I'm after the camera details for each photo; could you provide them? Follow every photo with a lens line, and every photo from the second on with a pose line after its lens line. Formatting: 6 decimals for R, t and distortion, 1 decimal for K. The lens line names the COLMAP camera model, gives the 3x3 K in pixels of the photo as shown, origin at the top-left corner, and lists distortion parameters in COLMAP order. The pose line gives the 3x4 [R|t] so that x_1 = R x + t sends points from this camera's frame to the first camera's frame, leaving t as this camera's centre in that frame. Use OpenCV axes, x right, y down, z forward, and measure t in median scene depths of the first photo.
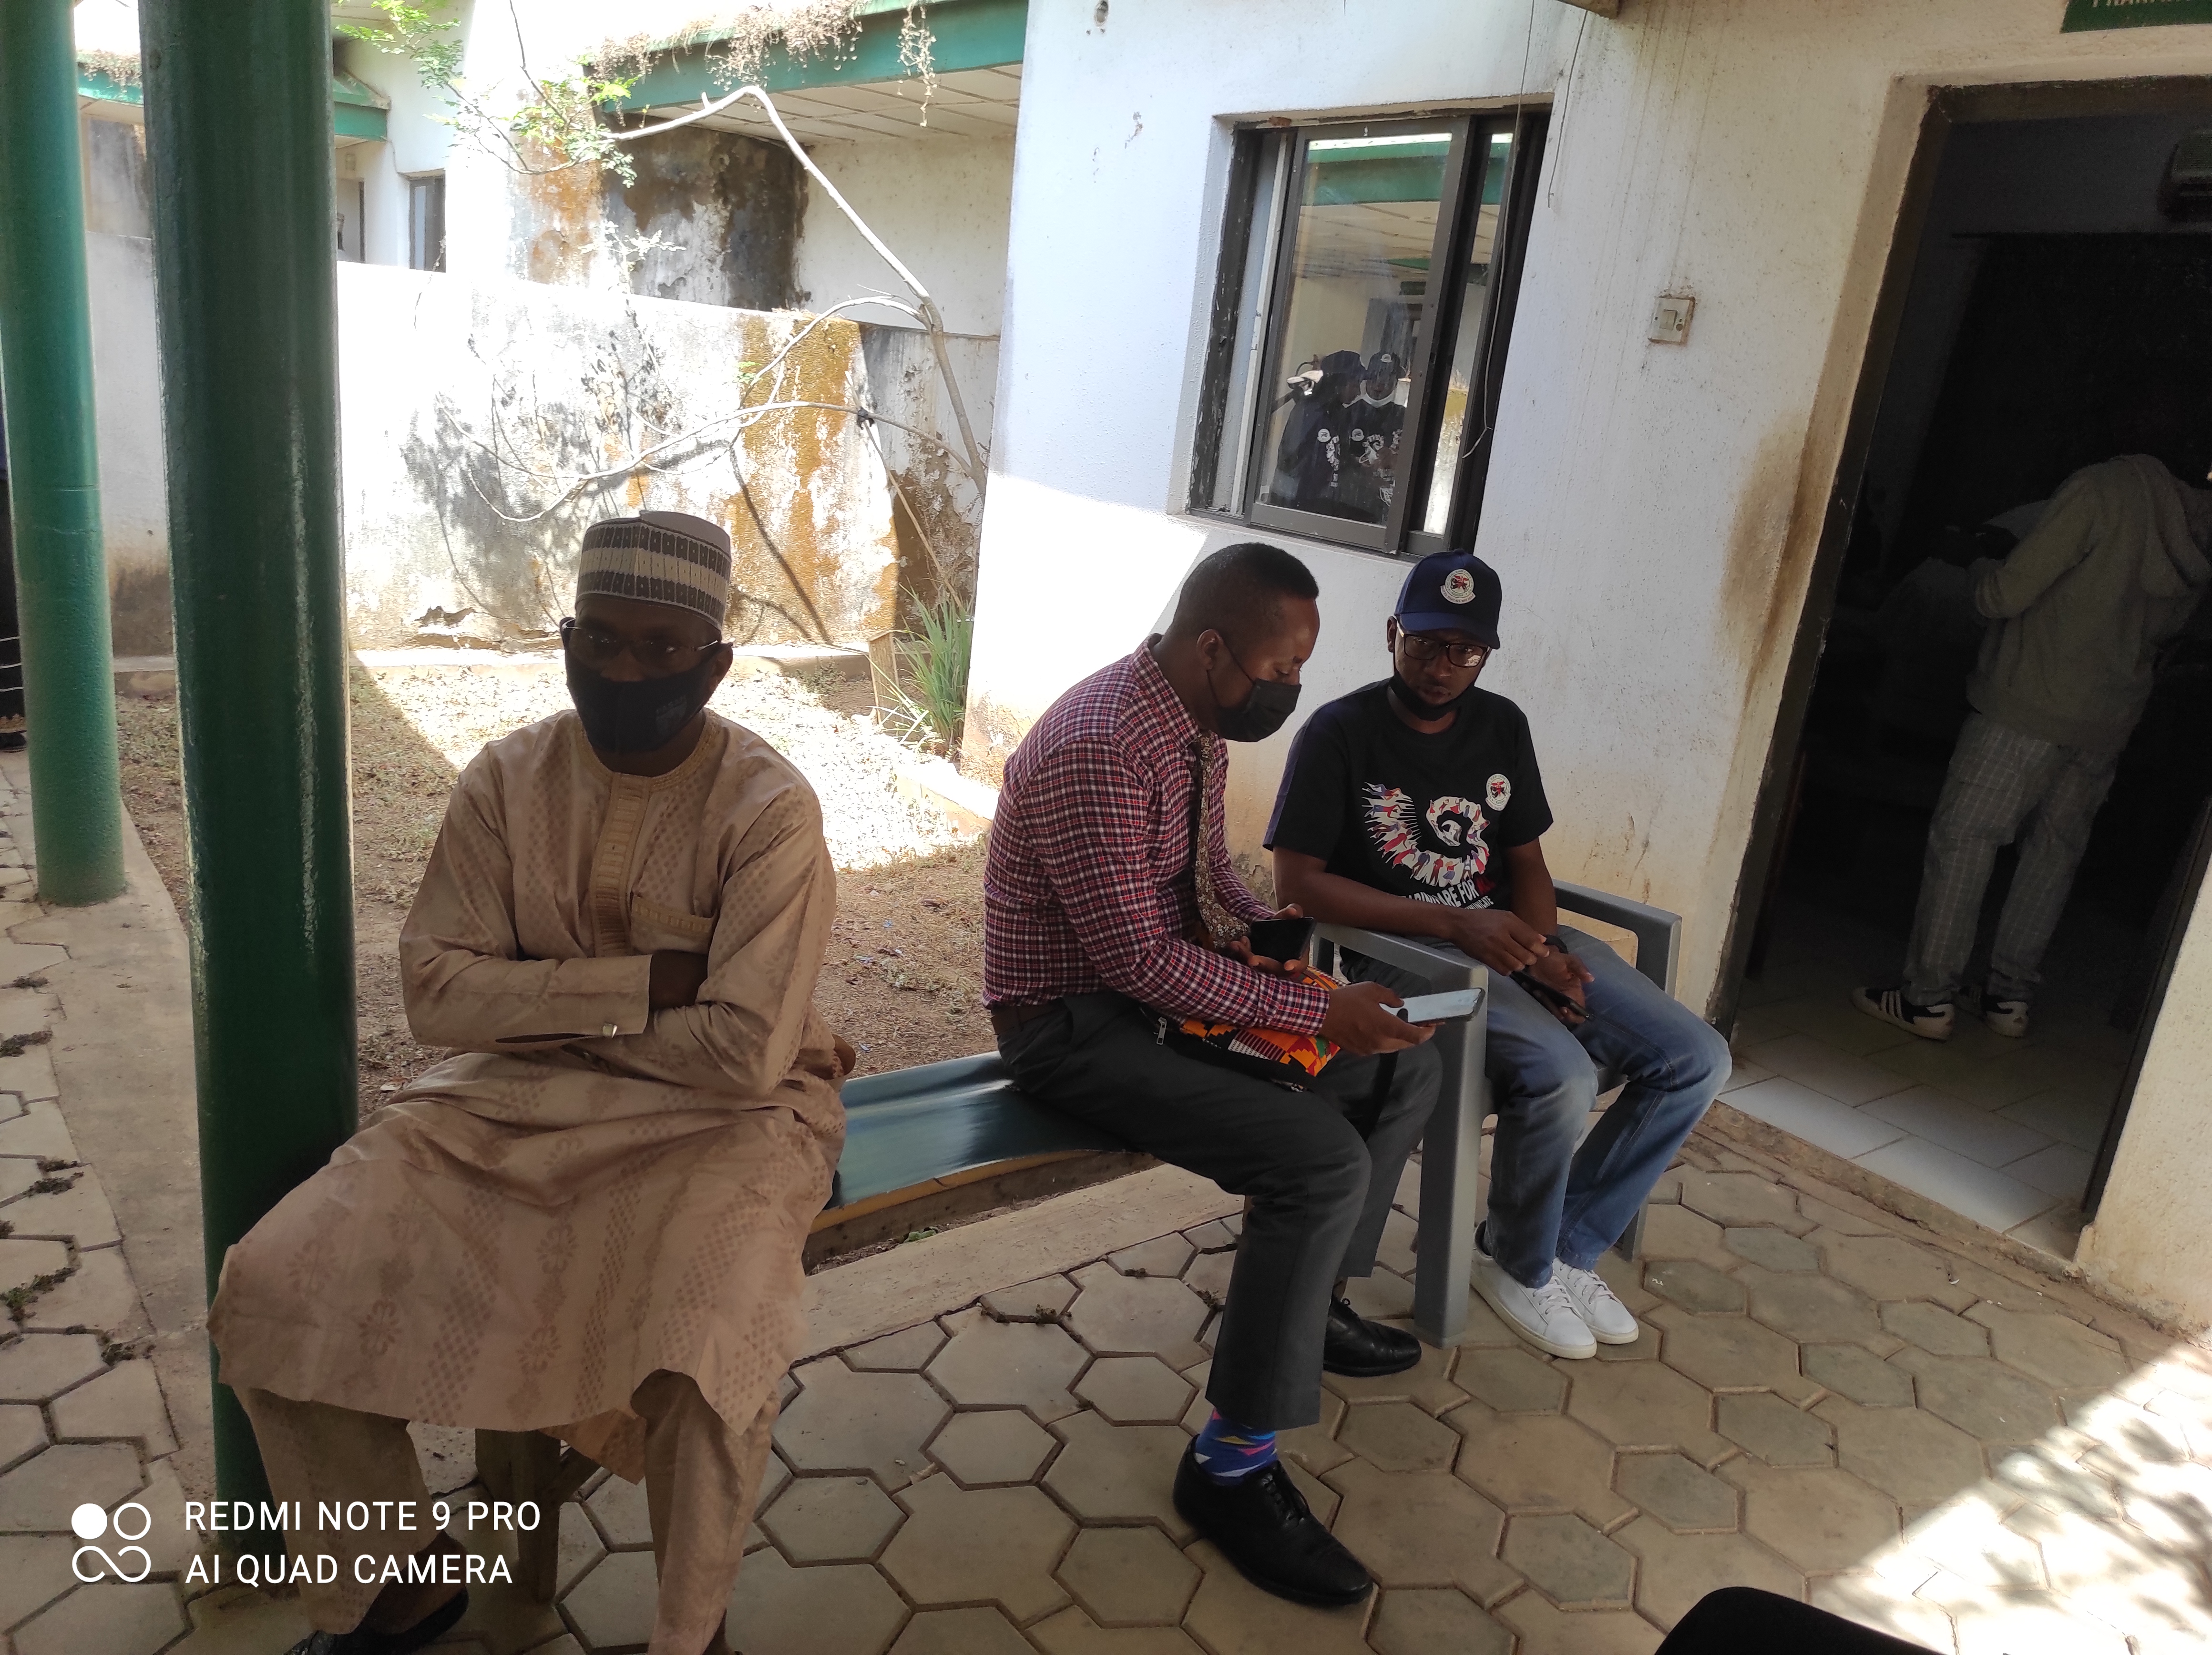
lens RADIAL K [[1625.6, 0, 1093.2], [0, 1625.6, 834.4], [0, 0, 1]] dist [0.009076, -0.023585]
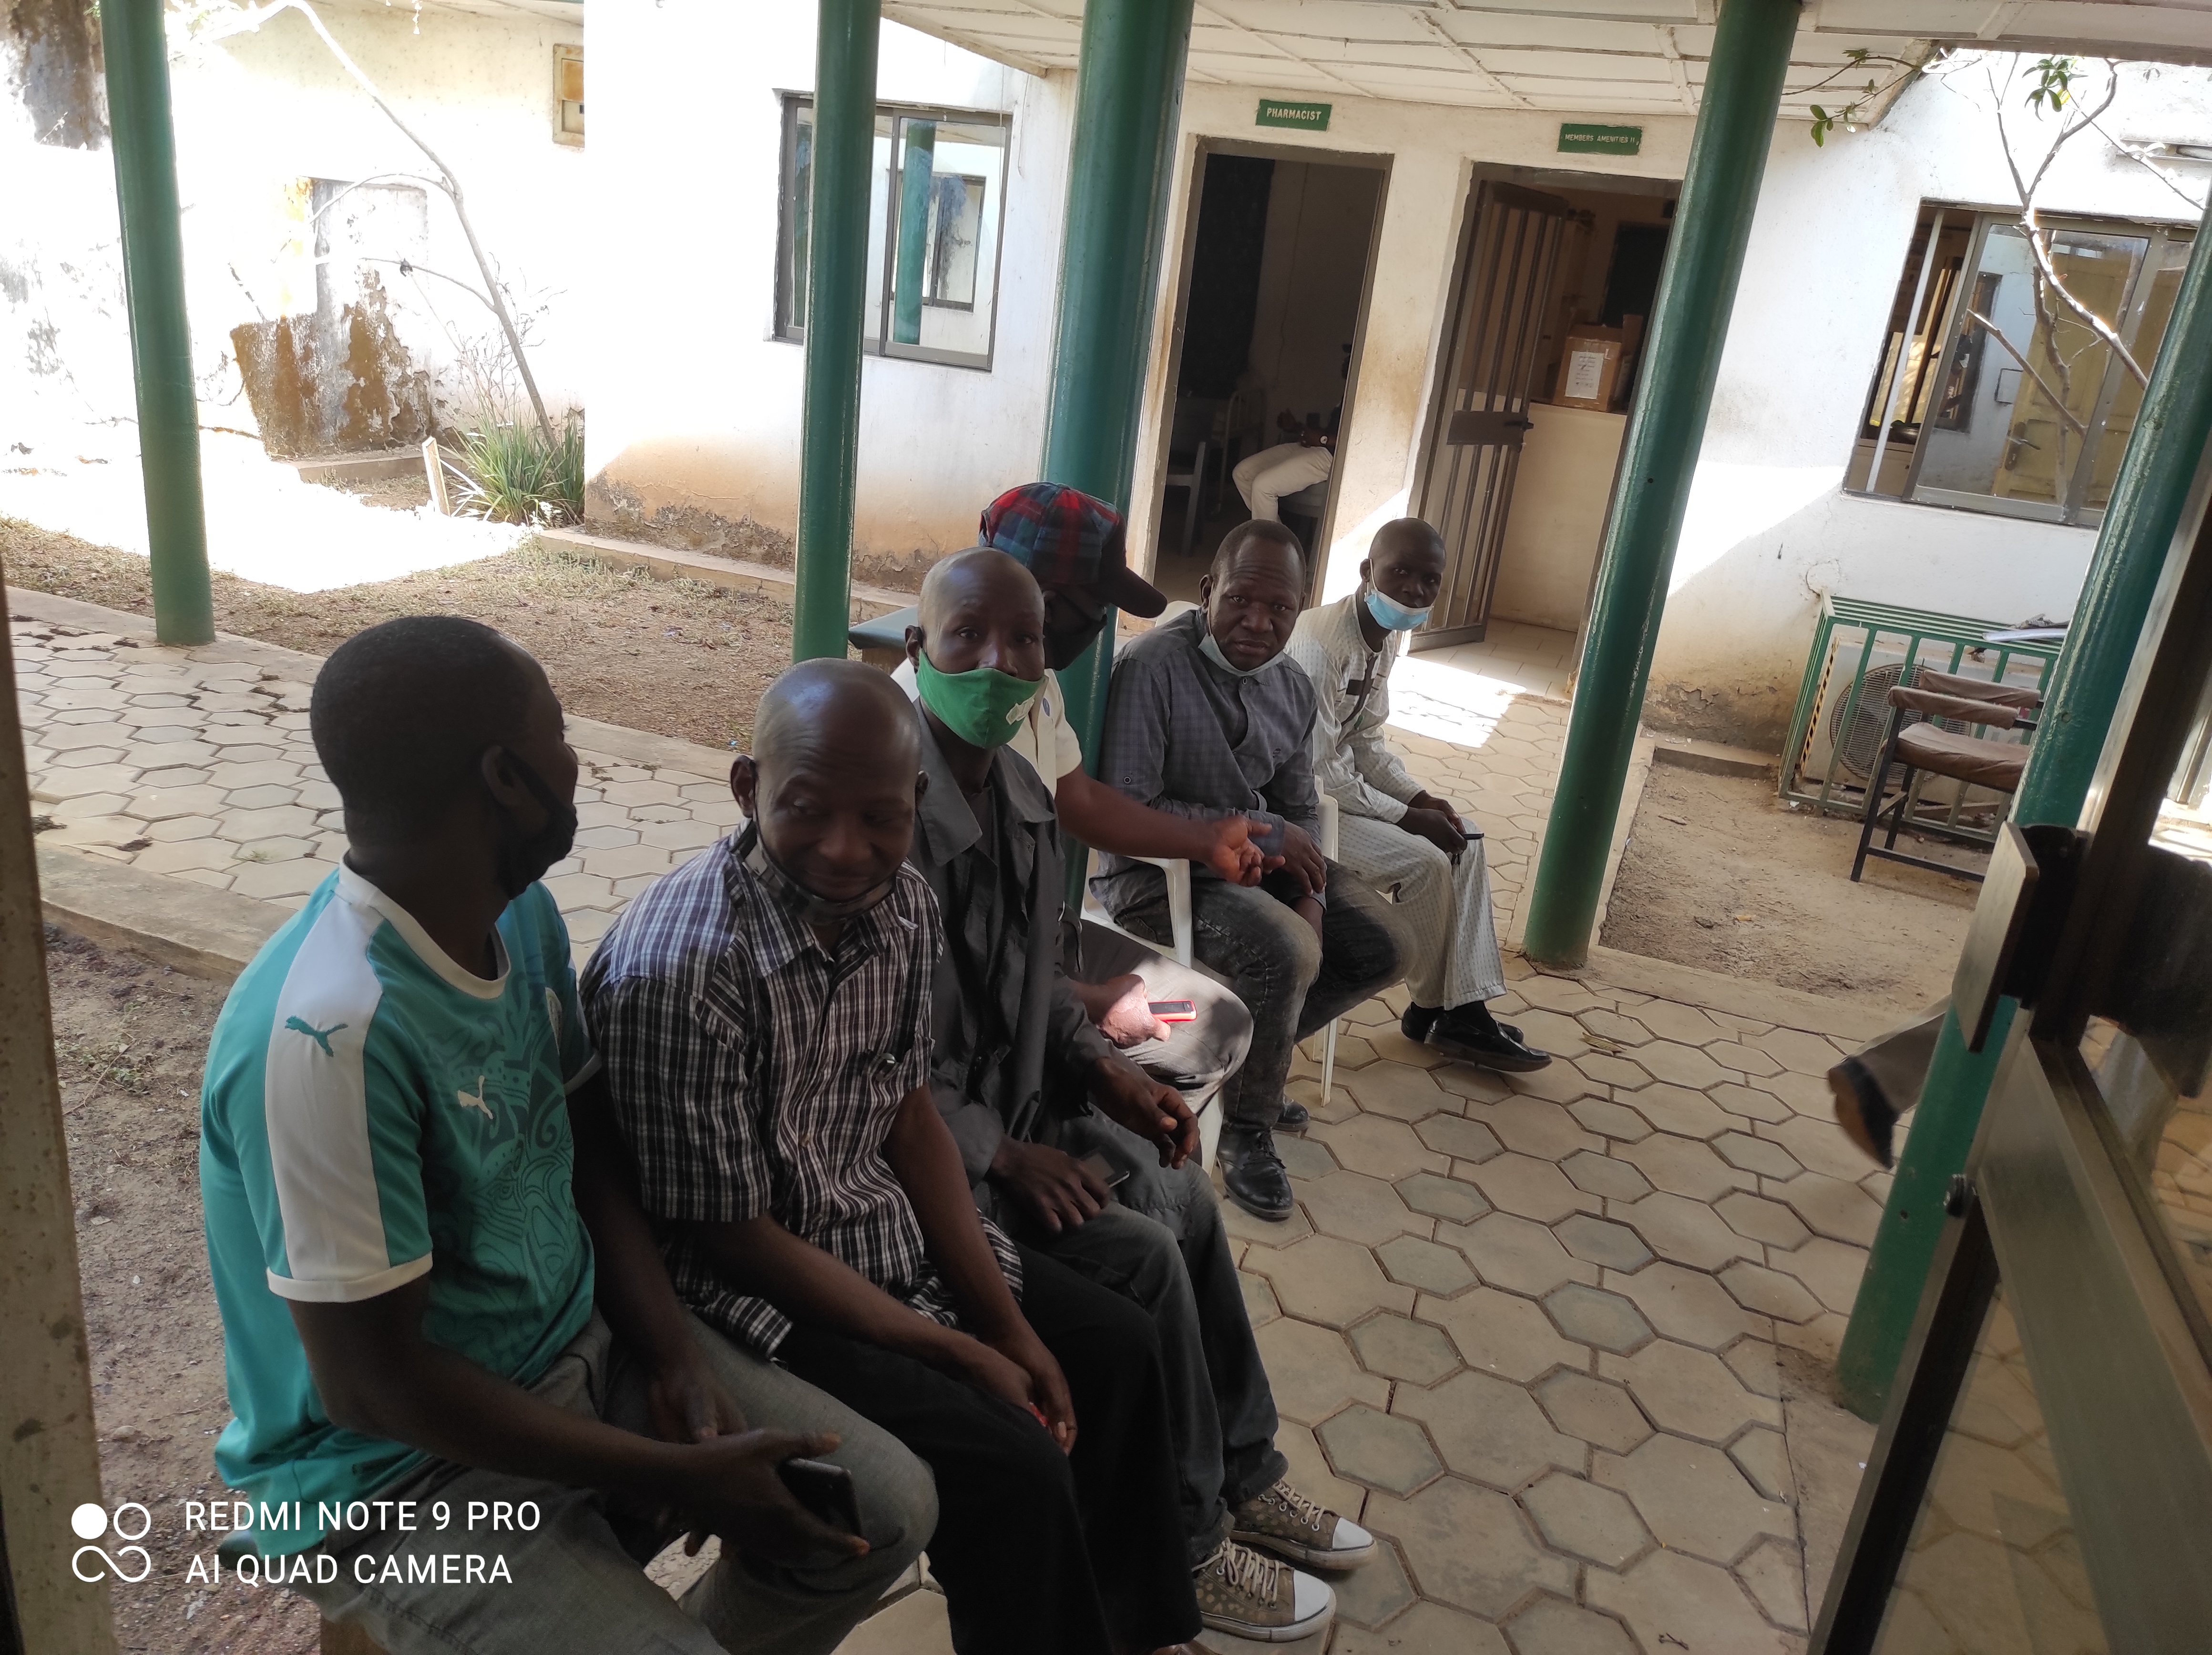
lens RADIAL K [[1625.6, 0, 1108.9], [0, 1625.6, 836.4], [0, 0, 1]] dist [0.009076, -0.023585]
pose [[0.832830, -0.192942, 0.518814, -0.341713], [0.128315, 0.979047, 0.158120, 0.040416], [-0.538452, -0.065115, 0.840137, -0.319074]]
